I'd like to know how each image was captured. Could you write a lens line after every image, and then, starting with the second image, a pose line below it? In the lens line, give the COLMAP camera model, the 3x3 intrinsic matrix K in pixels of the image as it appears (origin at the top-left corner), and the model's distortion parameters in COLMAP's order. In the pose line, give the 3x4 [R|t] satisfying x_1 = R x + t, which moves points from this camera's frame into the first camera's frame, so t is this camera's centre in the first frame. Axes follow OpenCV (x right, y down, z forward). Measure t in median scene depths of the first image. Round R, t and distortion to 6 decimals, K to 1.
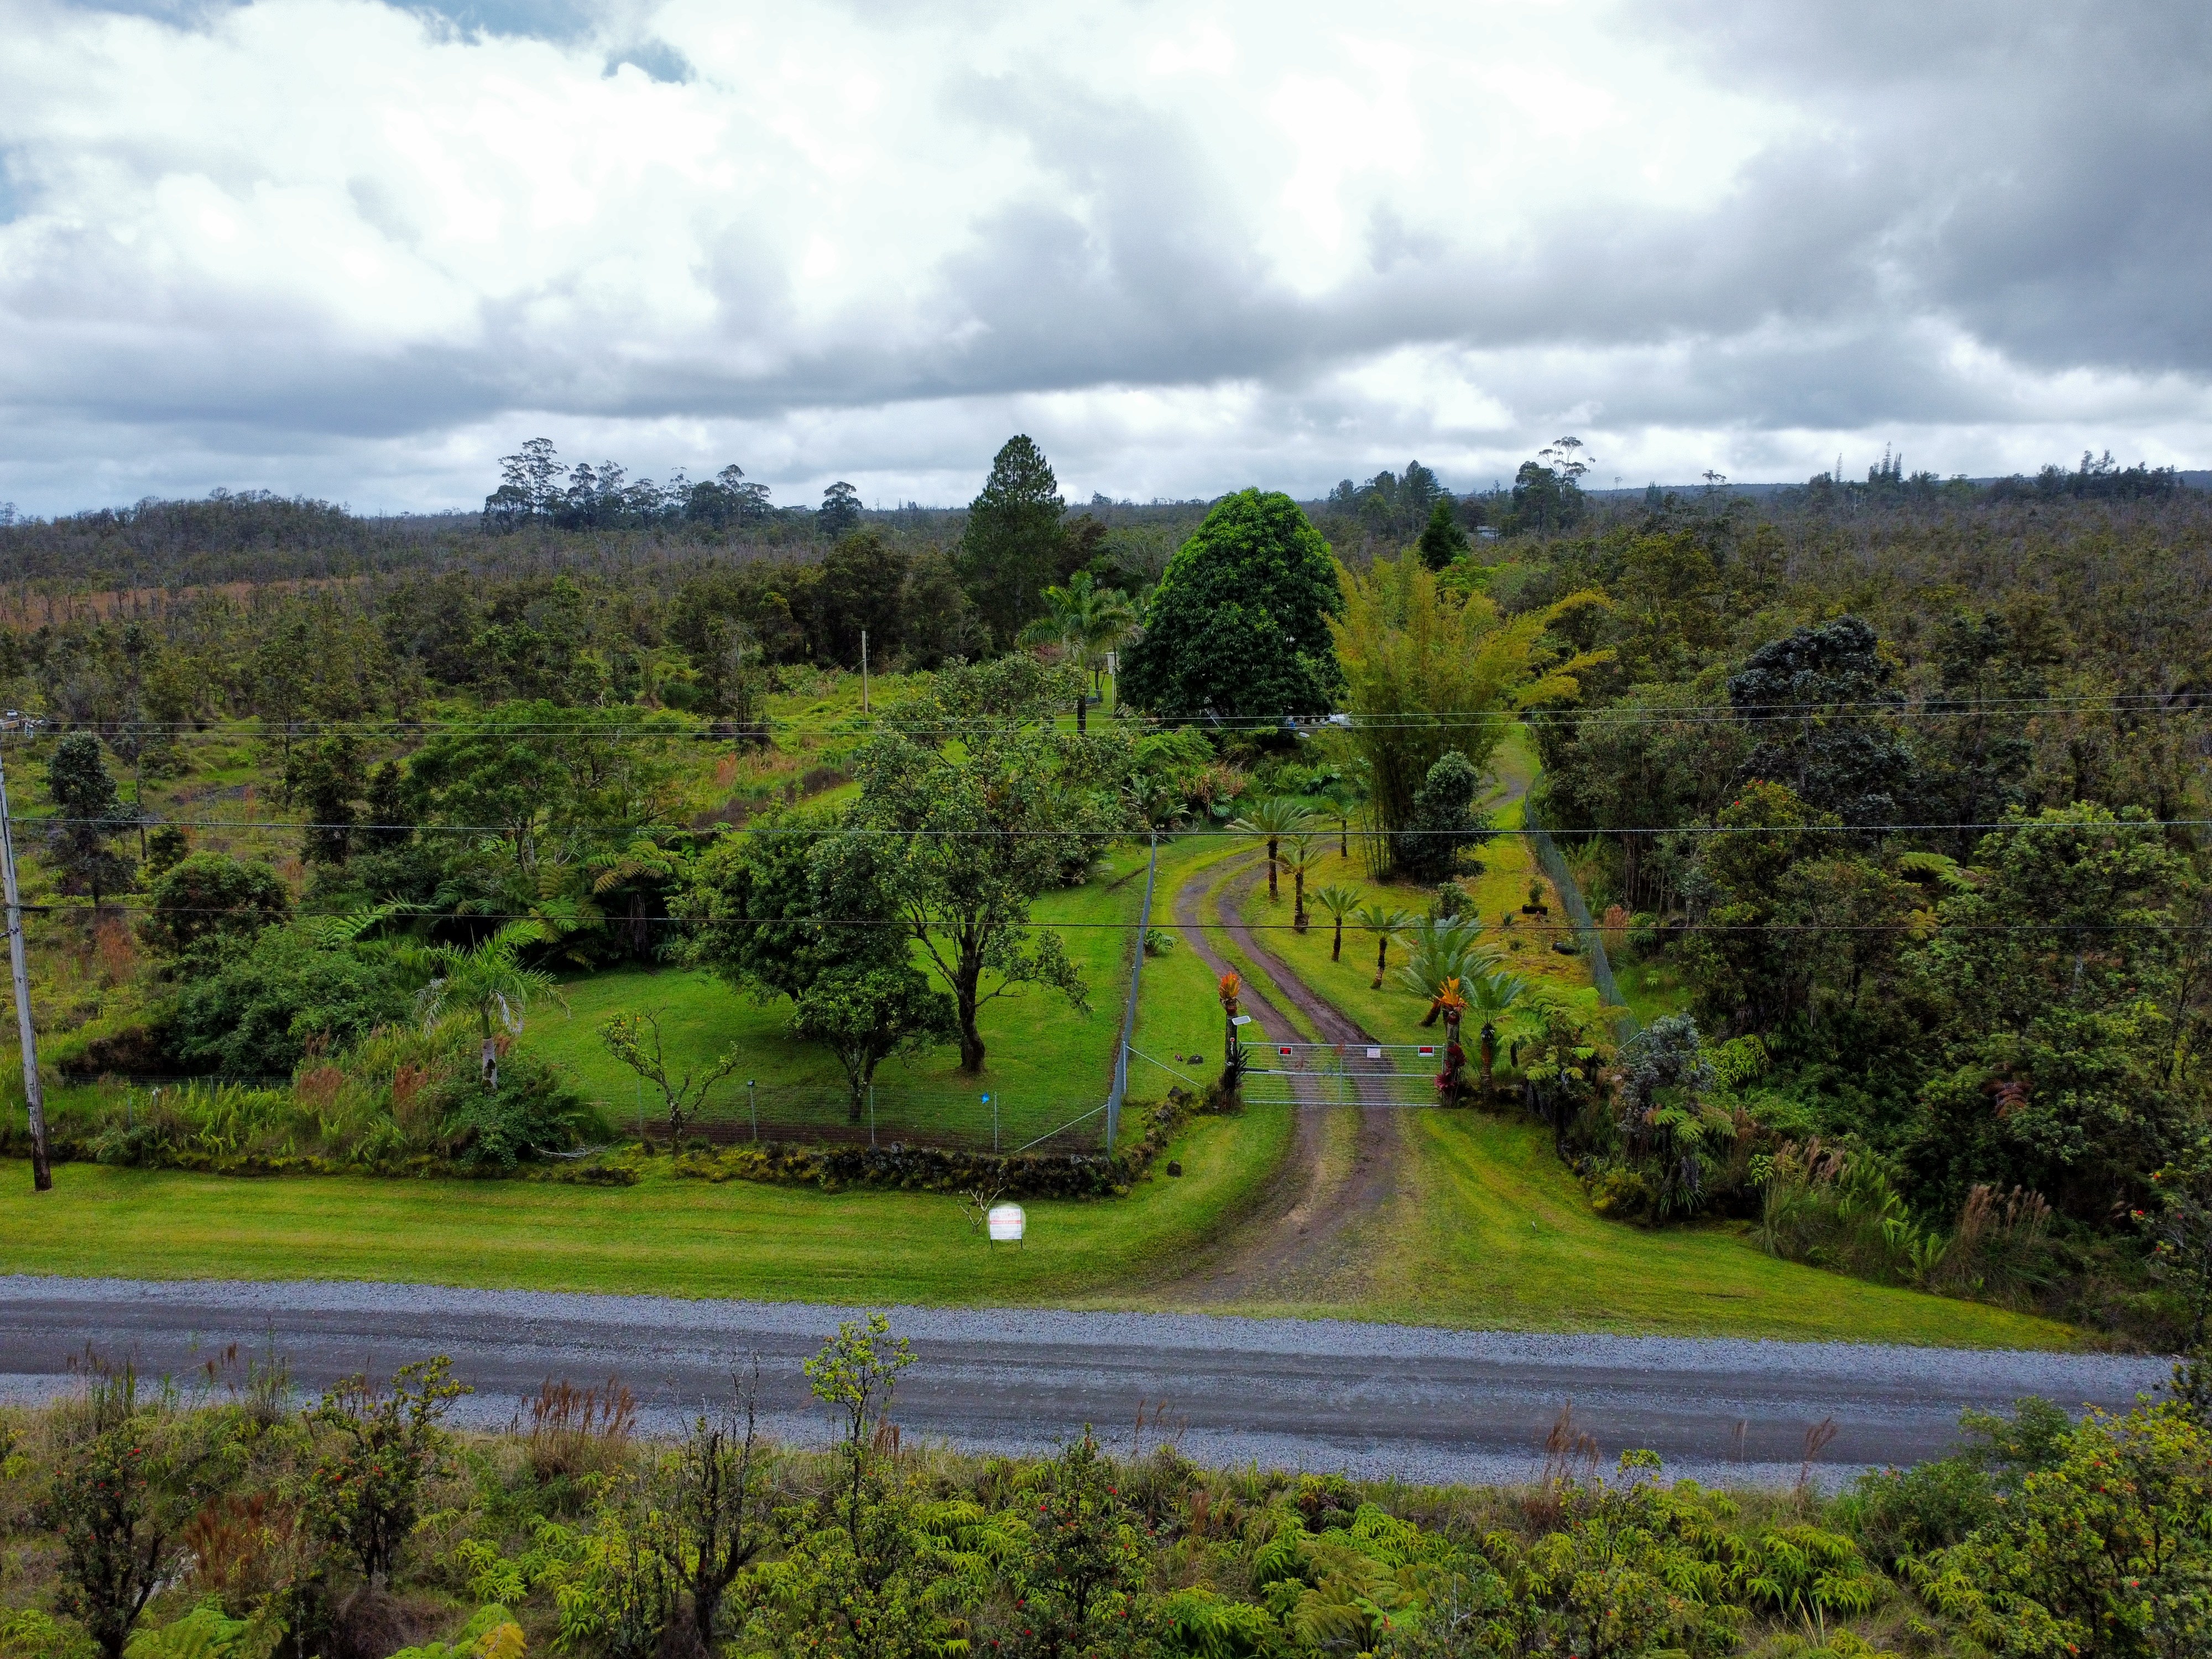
lens RADIAL K [[1533.8, 0, 1105.9], [0, 1533.8, 826.7], [0, 0, 1]] dist [-0.002334, 0.000114]
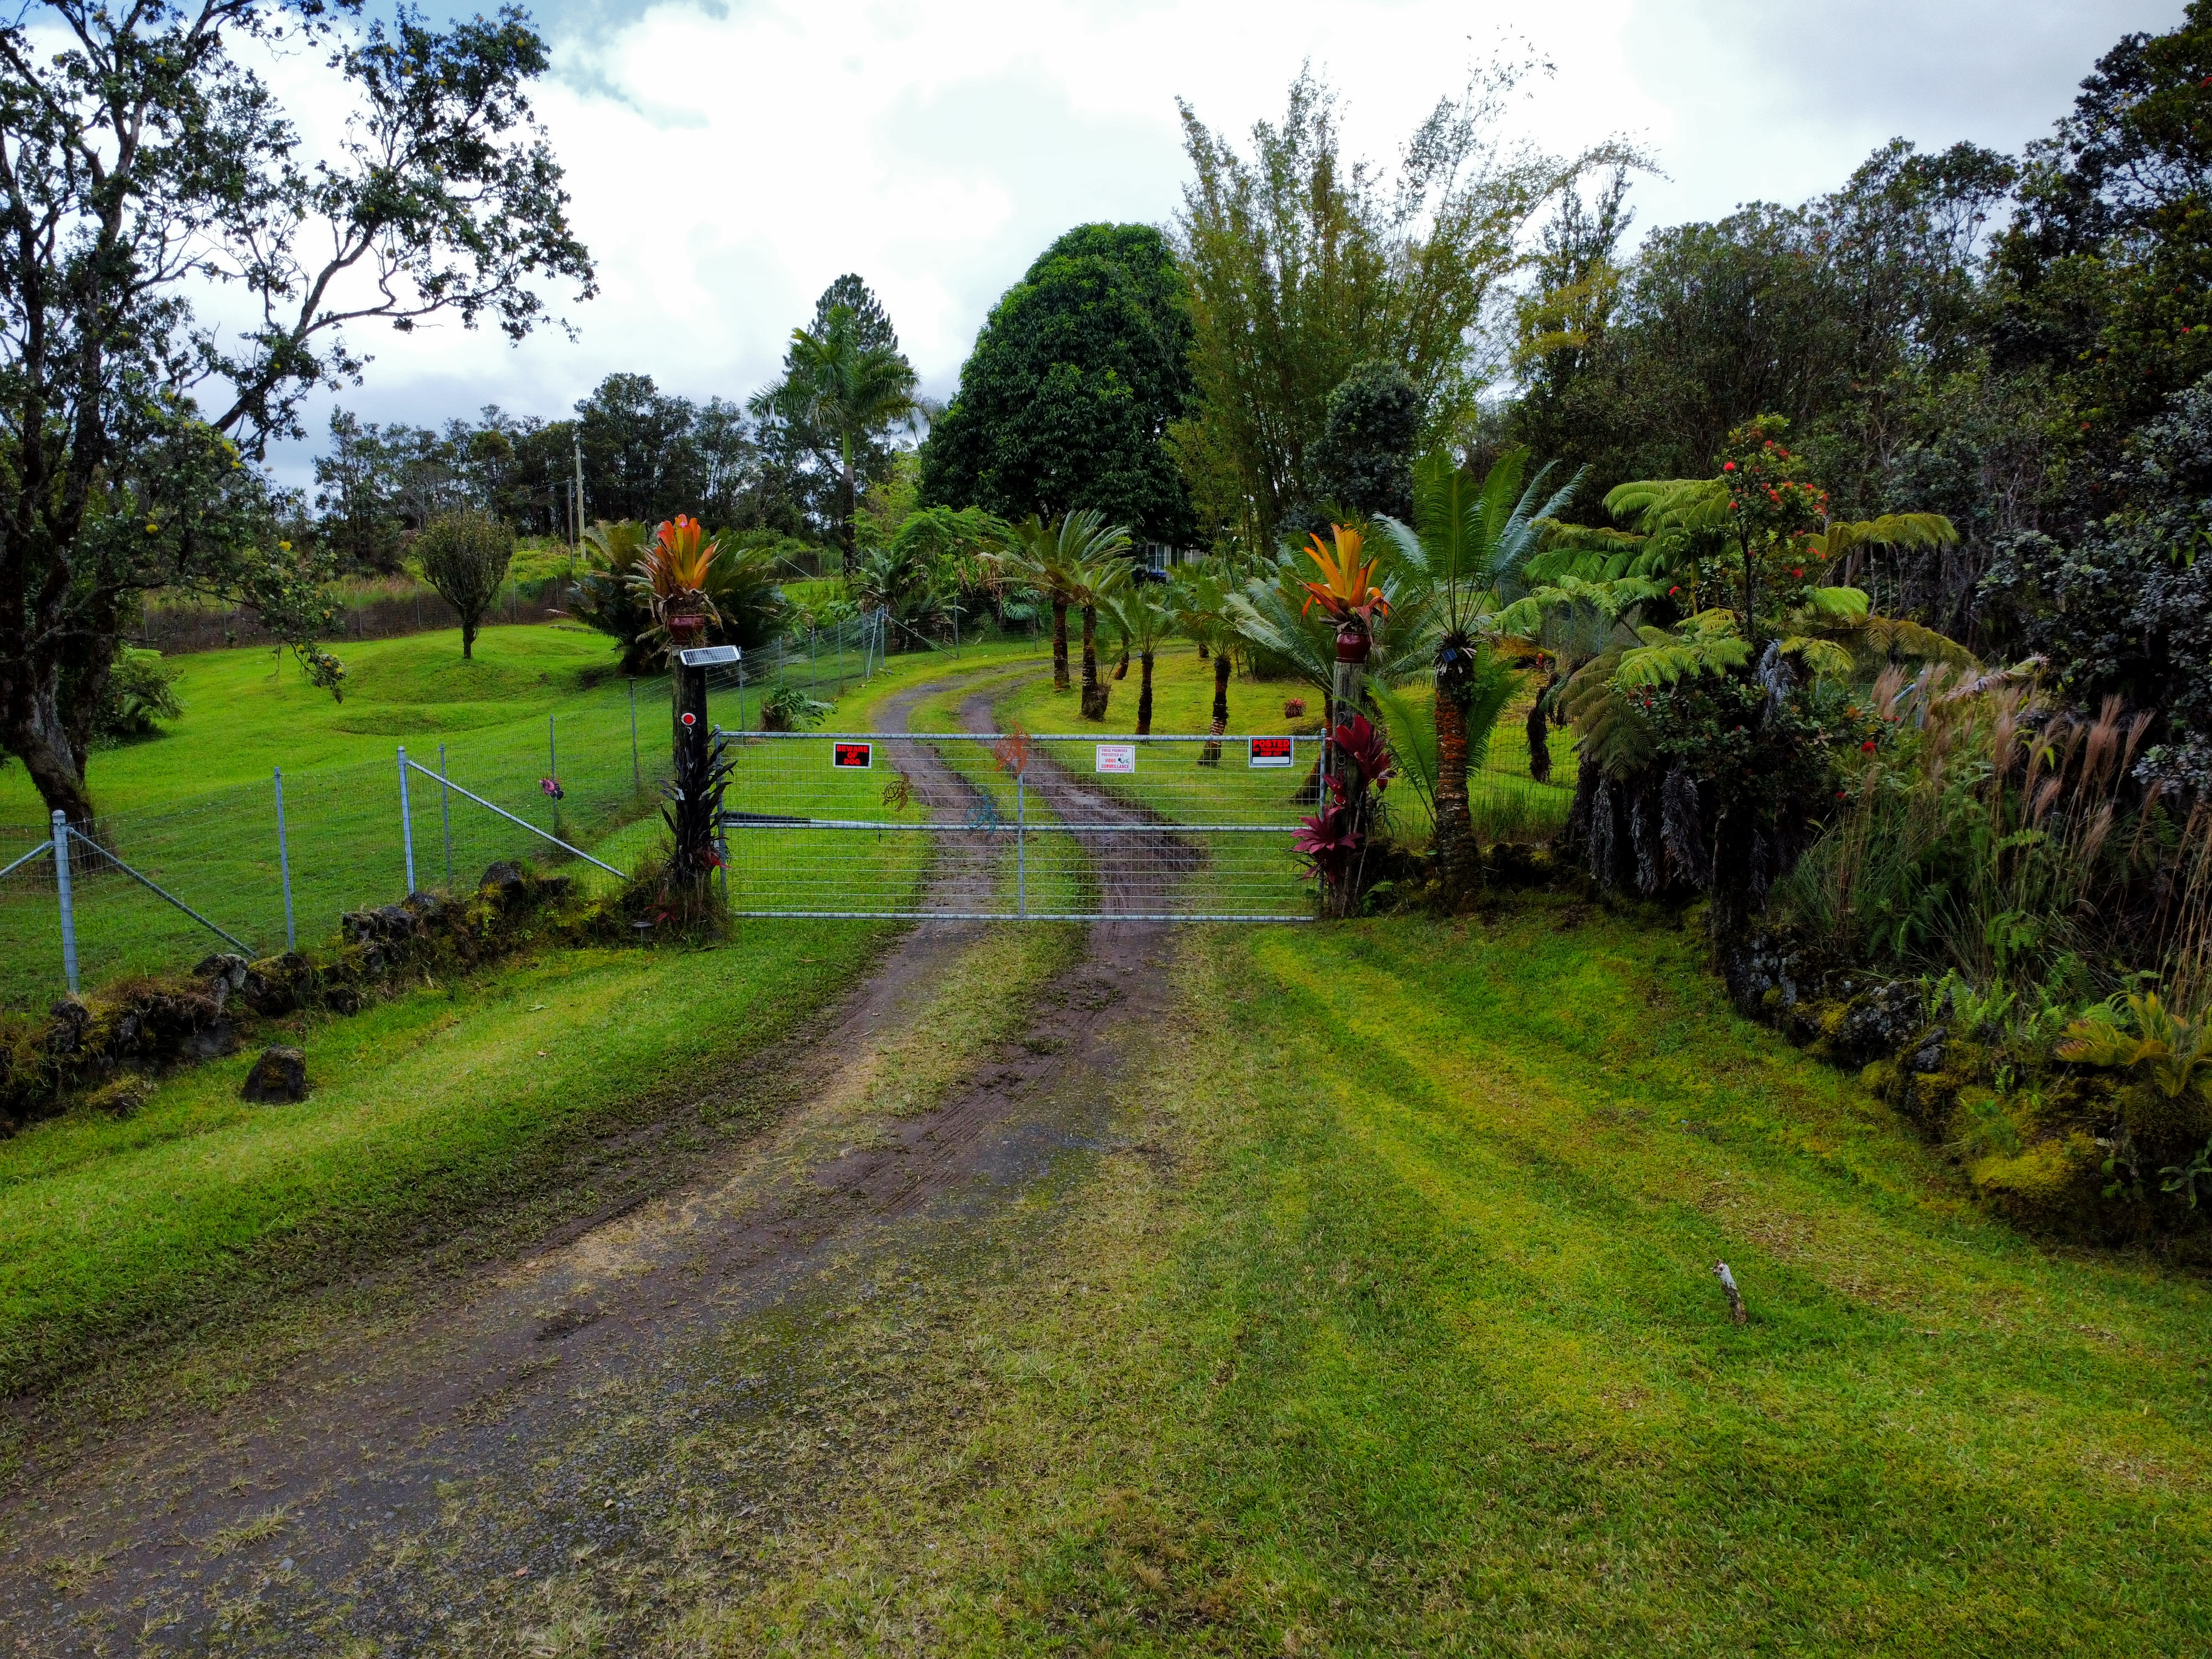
lens RADIAL K [[1553.2, 0, 1105.9], [0, 1553.2, 832.7], [0, 0, 1]] dist [0.002740, -0.000397]
pose [[0.999344, -0.001942, 0.036154, 0.087553], [0.002658, 0.999801, -0.019756, 0.093025], [-0.036108, 0.019839, 0.999151, 0.362052]]
